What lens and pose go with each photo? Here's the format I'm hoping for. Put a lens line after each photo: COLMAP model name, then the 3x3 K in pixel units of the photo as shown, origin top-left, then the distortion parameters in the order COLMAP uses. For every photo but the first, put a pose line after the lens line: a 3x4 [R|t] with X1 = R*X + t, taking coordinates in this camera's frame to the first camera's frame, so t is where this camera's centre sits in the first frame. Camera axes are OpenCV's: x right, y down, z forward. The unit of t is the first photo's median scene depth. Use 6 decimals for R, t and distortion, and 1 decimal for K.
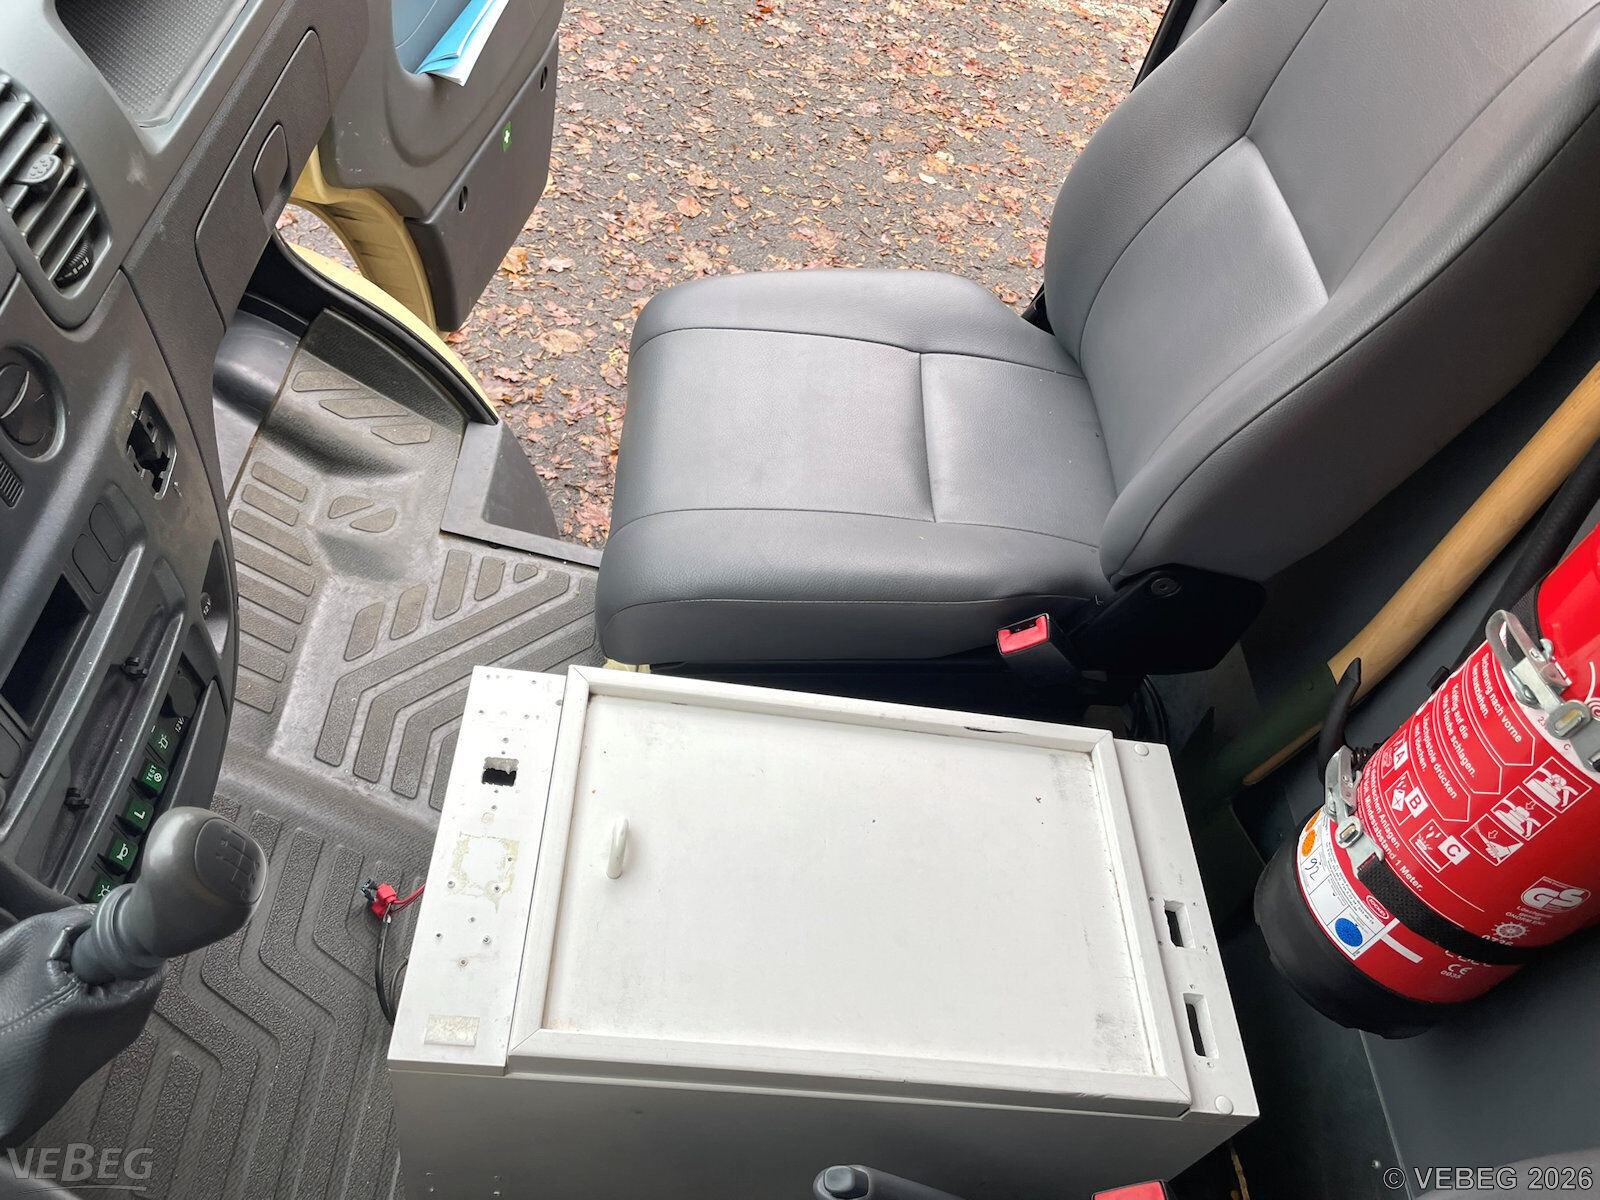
lens RADIAL K [[1213.7, 0, 800.0], [0, 1213.7, 600.0], [0, 0, 1]] dist [0.088905, -0.126954]
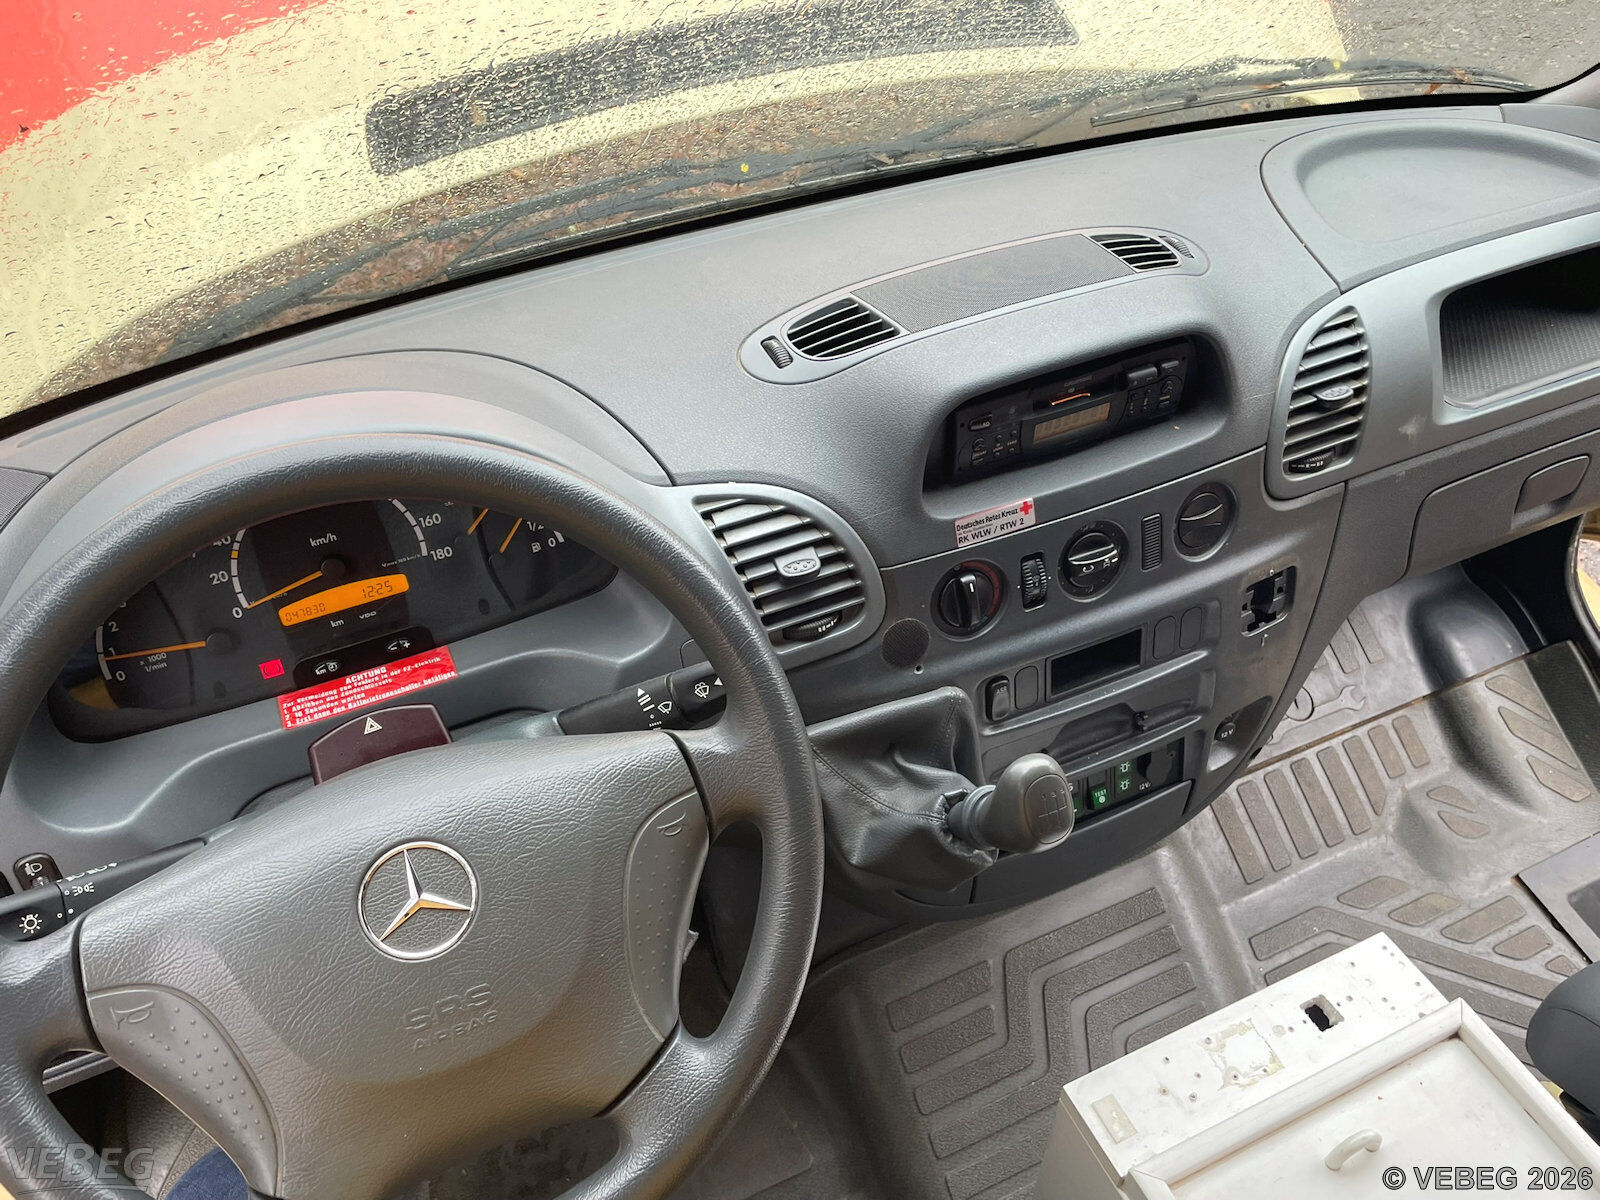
lens RADIAL K [[1213.7, 0, 800.0], [0, 1213.7, 600.0], [0, 0, 1]] dist [0.088905, -0.126954]
pose [[0.413495, 0.454837, -0.788762, 0.219730], [-0.625442, 0.771452, 0.116978, 0.023774], [0.661697, 0.444955, 0.603466, -0.071914]]
